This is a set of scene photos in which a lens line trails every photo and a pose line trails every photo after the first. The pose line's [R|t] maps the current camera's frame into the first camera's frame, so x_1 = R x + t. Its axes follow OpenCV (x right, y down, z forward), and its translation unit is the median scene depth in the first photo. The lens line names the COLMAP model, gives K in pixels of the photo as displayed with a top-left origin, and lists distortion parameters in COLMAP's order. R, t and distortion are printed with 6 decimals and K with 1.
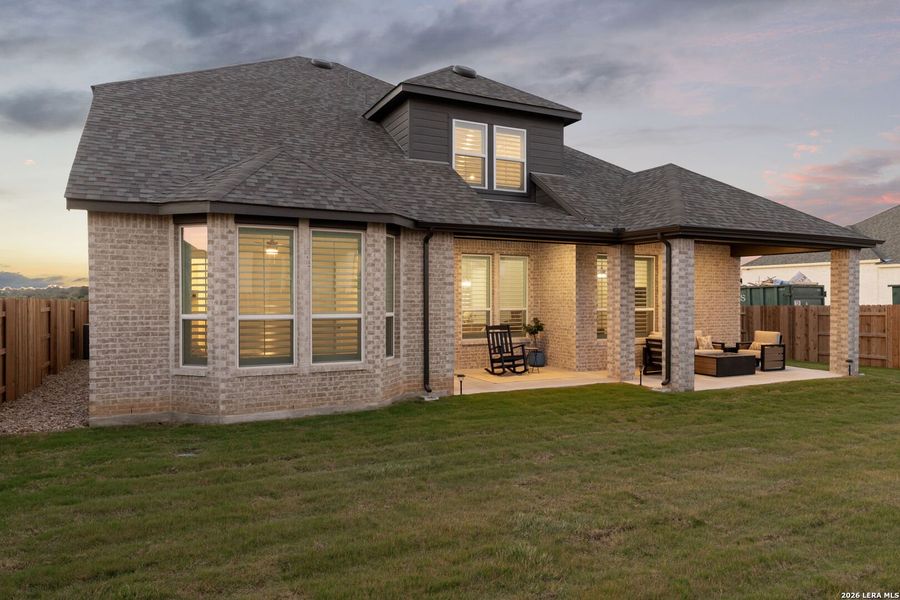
lens RADIAL K [[593.5, 0, 454.7], [0, 593.5, 297.0], [0, 0, 1]] dist [-0.007025, 0.009003]
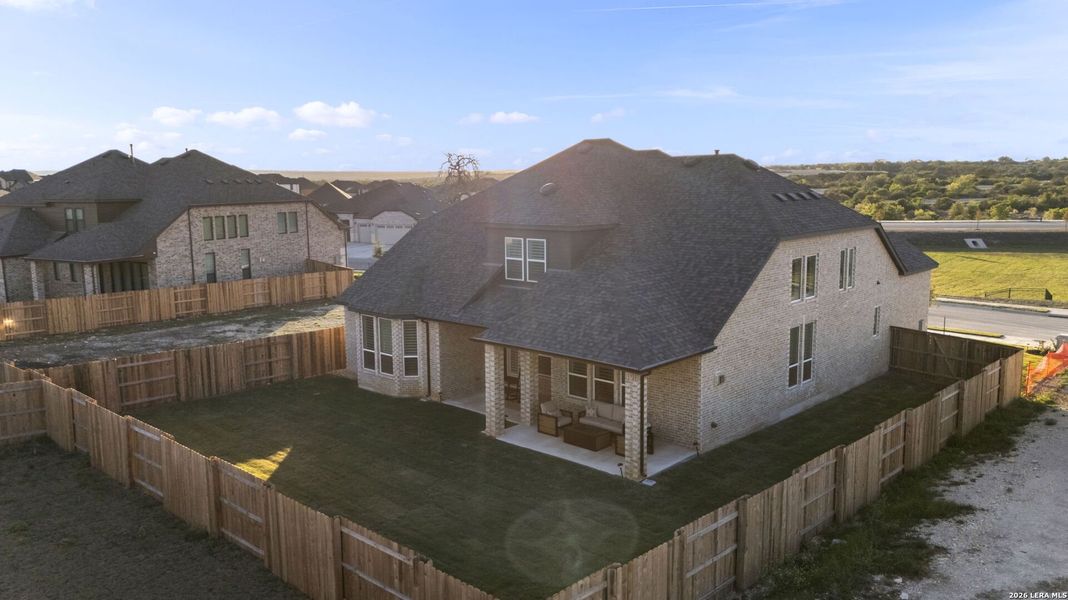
lens RADIAL K [[829.7, 0, 534.1], [0, 829.7, 299.6], [0, 0, 1]] dist [0.067254, -0.002897]
pose [[0.351694, 0.137797, -0.925918, 2.094308], [0.010083, 0.988492, 0.150939, -0.466348], [0.936061, -0.062420, 0.346257, 0.291727]]
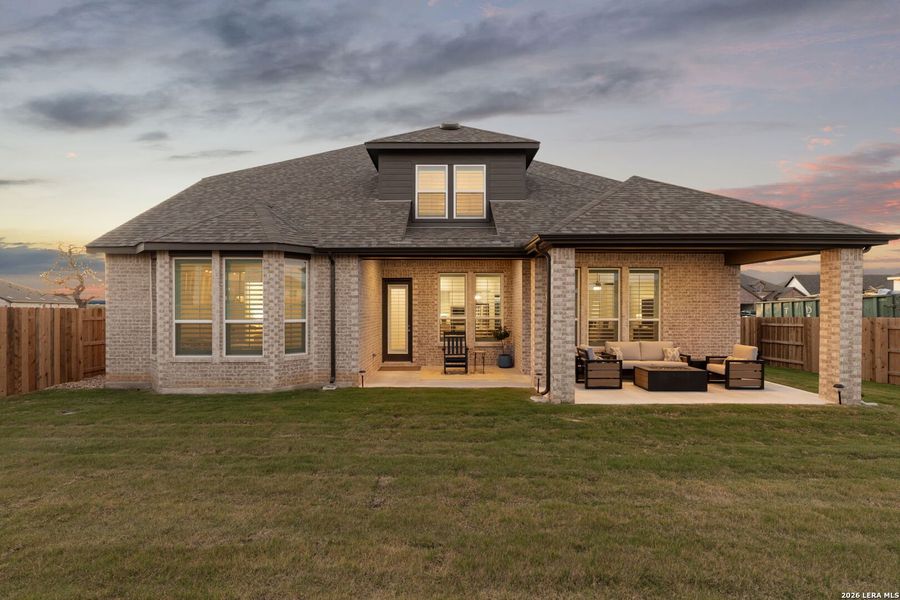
lens RADIAL K [[408.4, 0, 447.2], [0, 408.4, 309.3], [0, 0, 1]] dist [0.001925, 0.000192]
pose [[0.894740, 0.001205, -0.446585, 0.438228], [-0.000328, 0.999998, 0.002041, 0.001865], [0.446587, -0.001679, 0.894739, 0.259804]]
